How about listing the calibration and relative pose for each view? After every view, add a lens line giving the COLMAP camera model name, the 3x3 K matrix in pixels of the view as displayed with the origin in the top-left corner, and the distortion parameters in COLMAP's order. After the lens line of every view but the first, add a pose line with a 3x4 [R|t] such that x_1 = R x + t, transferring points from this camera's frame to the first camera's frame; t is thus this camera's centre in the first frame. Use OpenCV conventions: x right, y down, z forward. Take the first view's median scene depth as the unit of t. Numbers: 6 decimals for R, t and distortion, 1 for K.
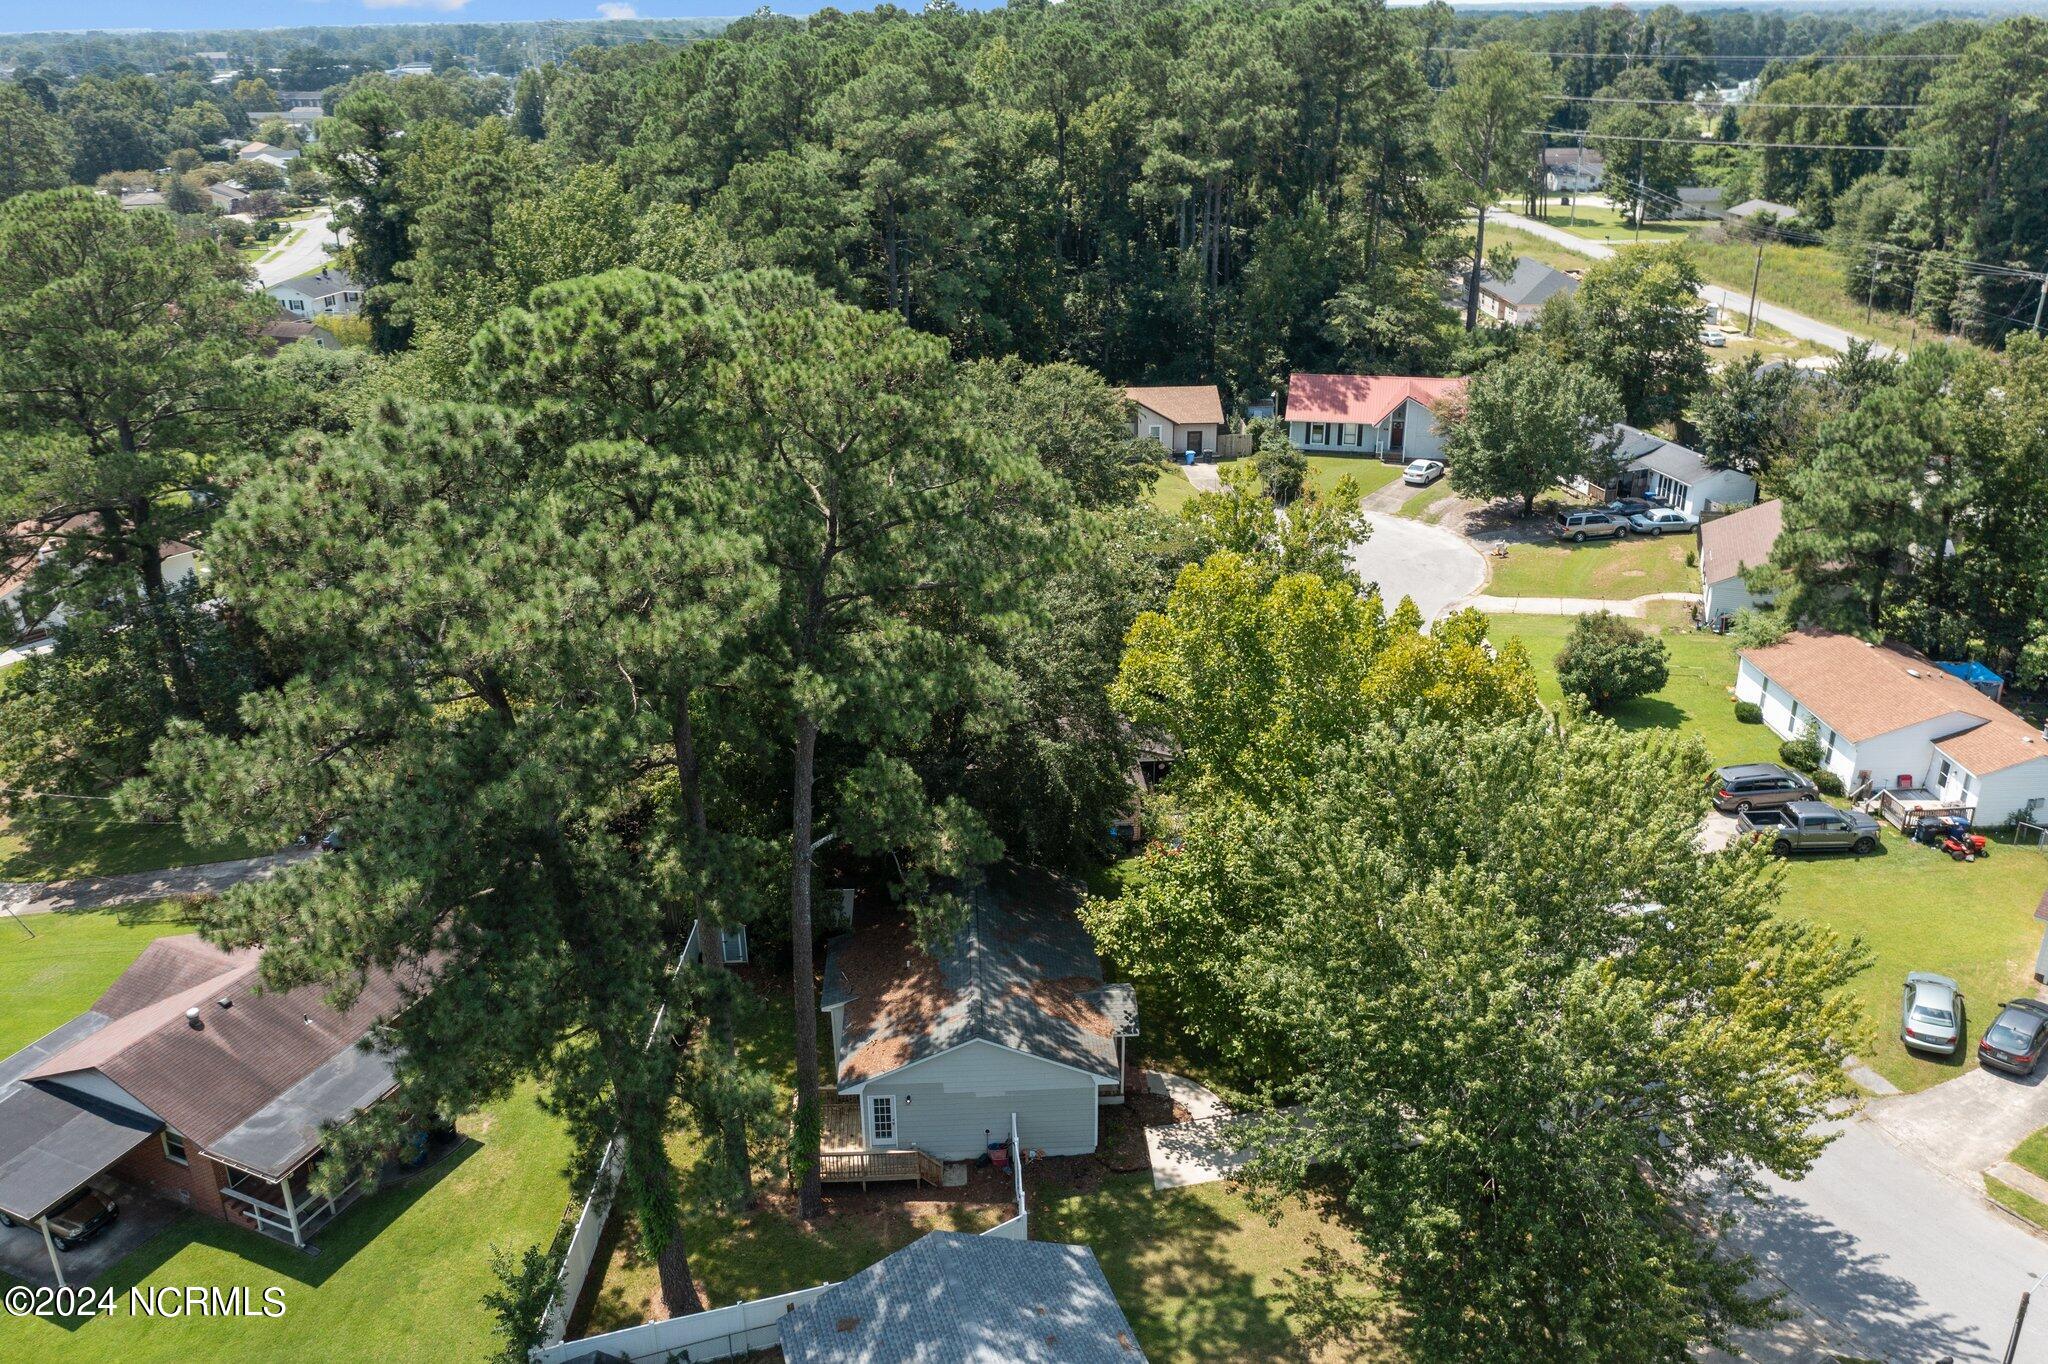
lens RADIAL K [[1593.0, 0, 1024.0], [0, 1593.0, 682.0], [0, 0, 1]] dist [-0.003712, -0.008599]
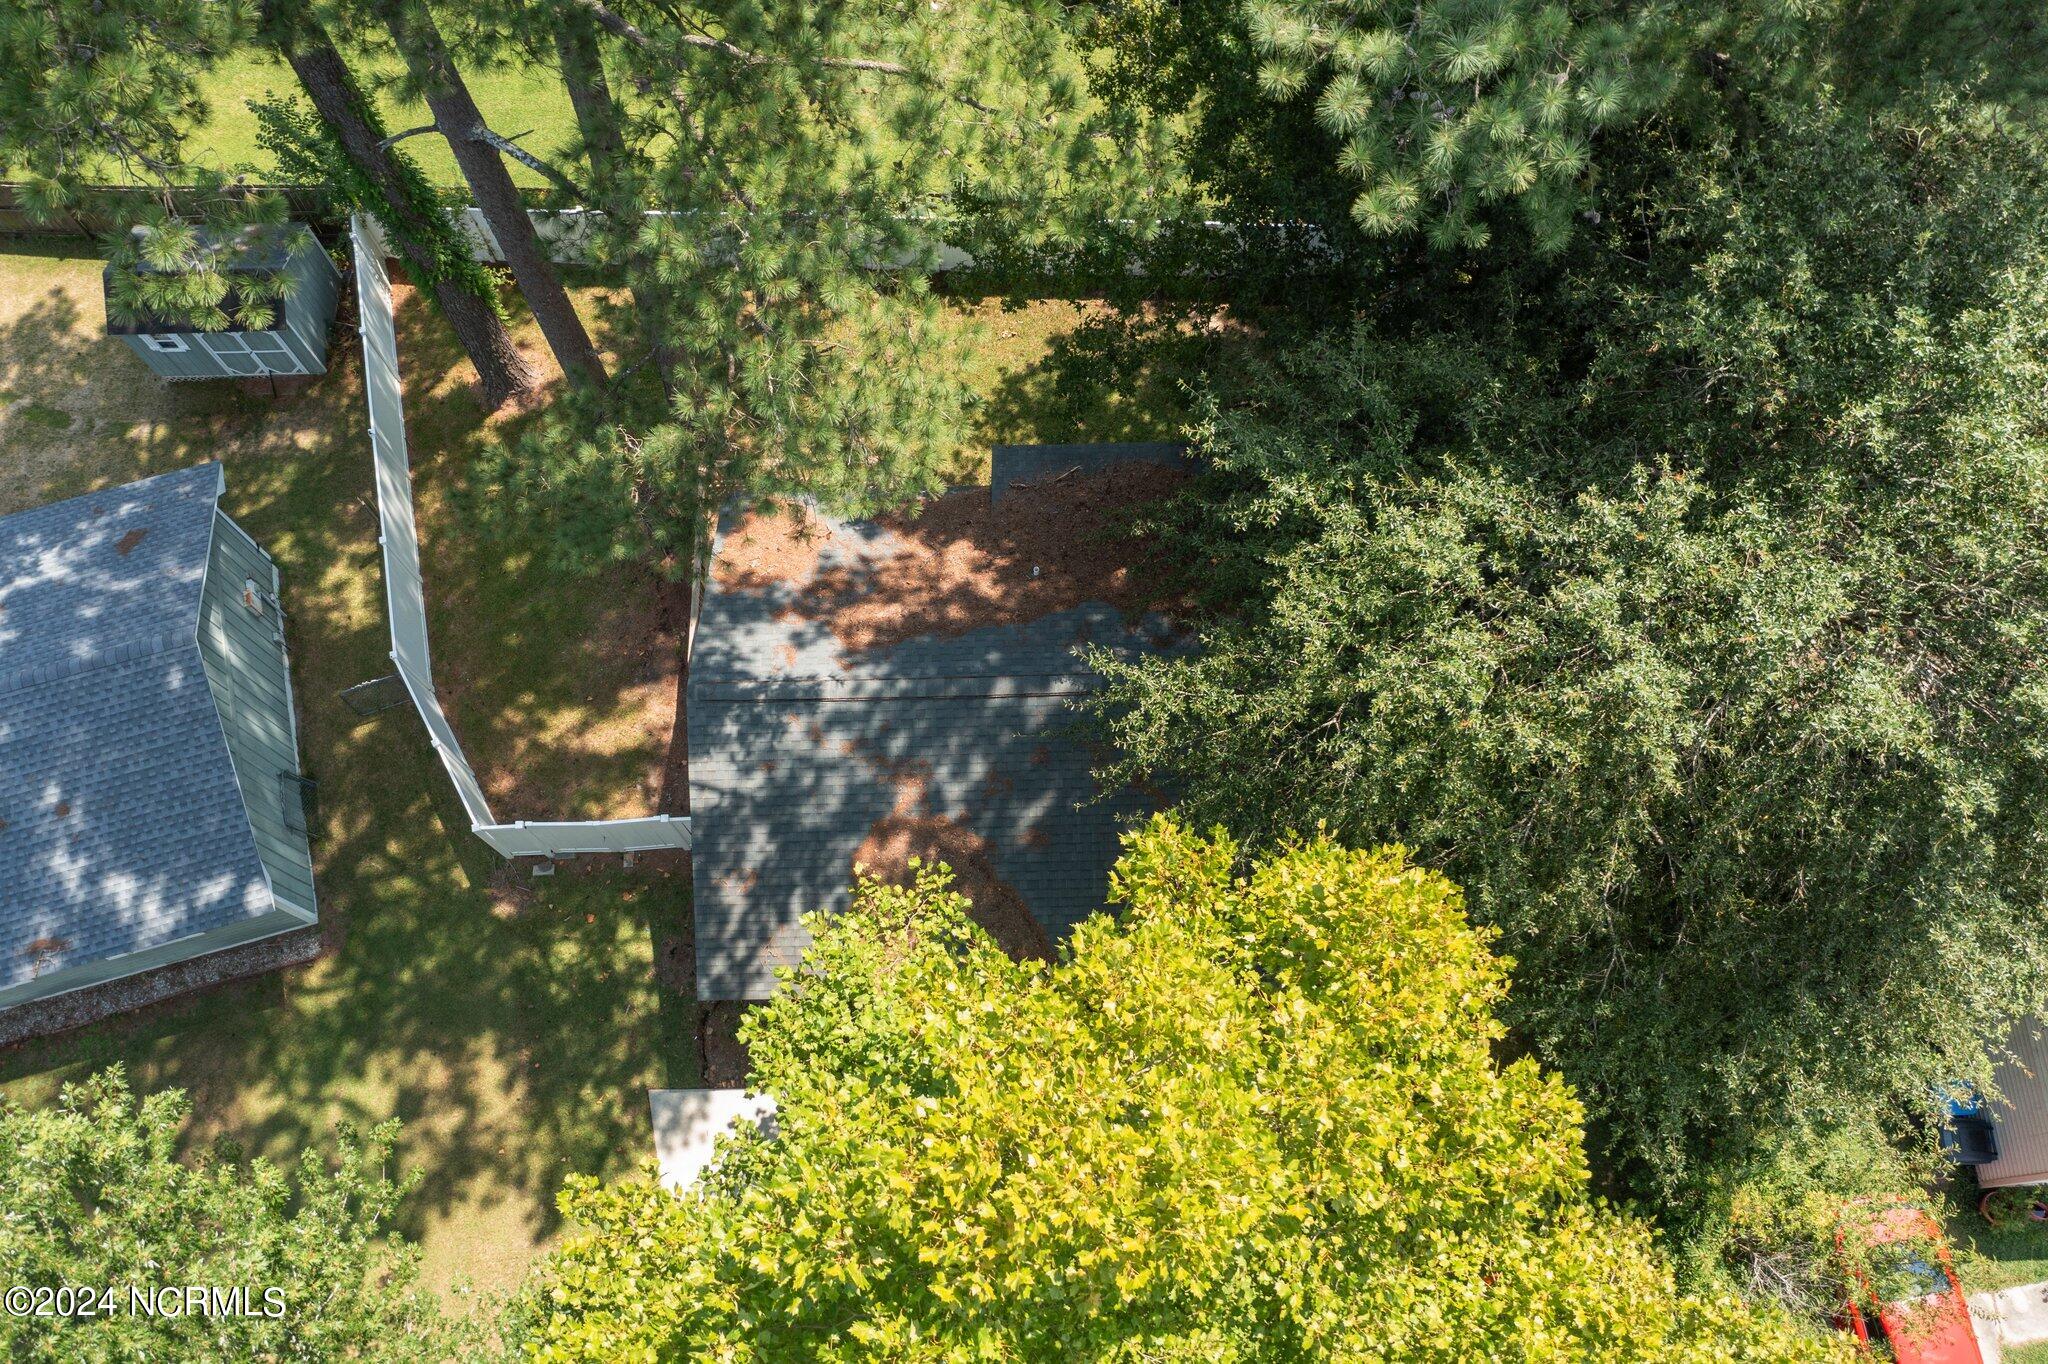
lens RADIAL K [[1644.5, 0, 1024.0], [0, 1644.5, 682.0], [0, 0, 1]] dist [-0.002834, -0.090453]
pose [[-0.025571, 0.942336, -0.333691, 0.052610], [-0.376495, 0.300143, 0.876450, -0.104960], [0.926066, 0.148045, 0.347110, 0.356452]]
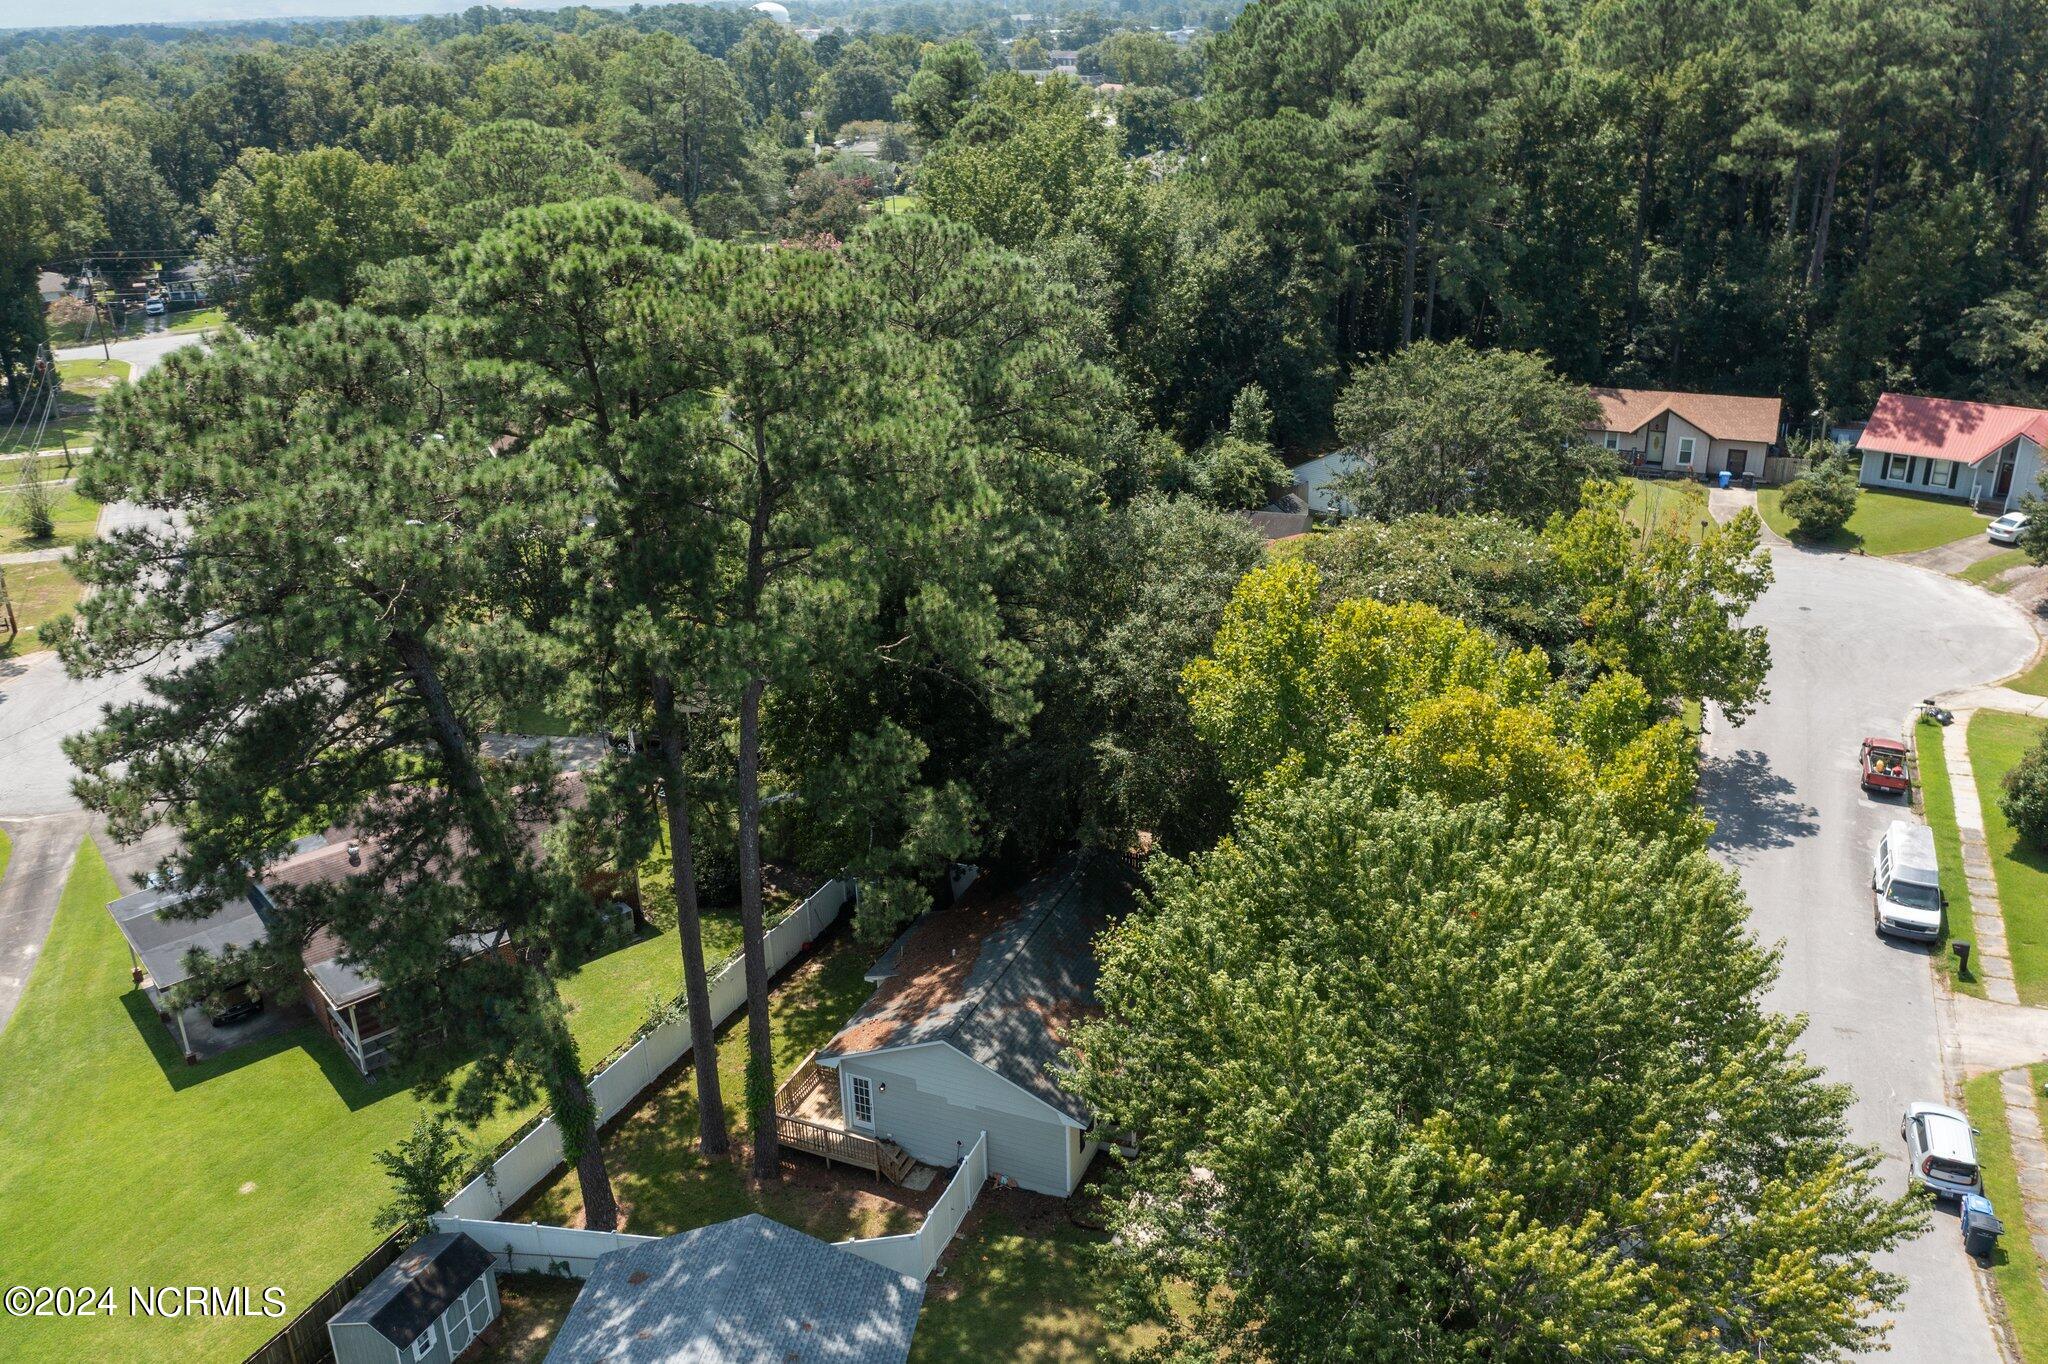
lens RADIAL K [[1652.9, 0, 1037.1], [0, 1652.9, 683.9], [0, 0, 1]] dist [-0.003195, -0.004889]
pose [[0.902098, 0.158751, -0.401269, 0.146949], [-0.155510, 0.986988, 0.040869, -0.012382], [0.402536, 0.025533, 0.915048, 0.049282]]
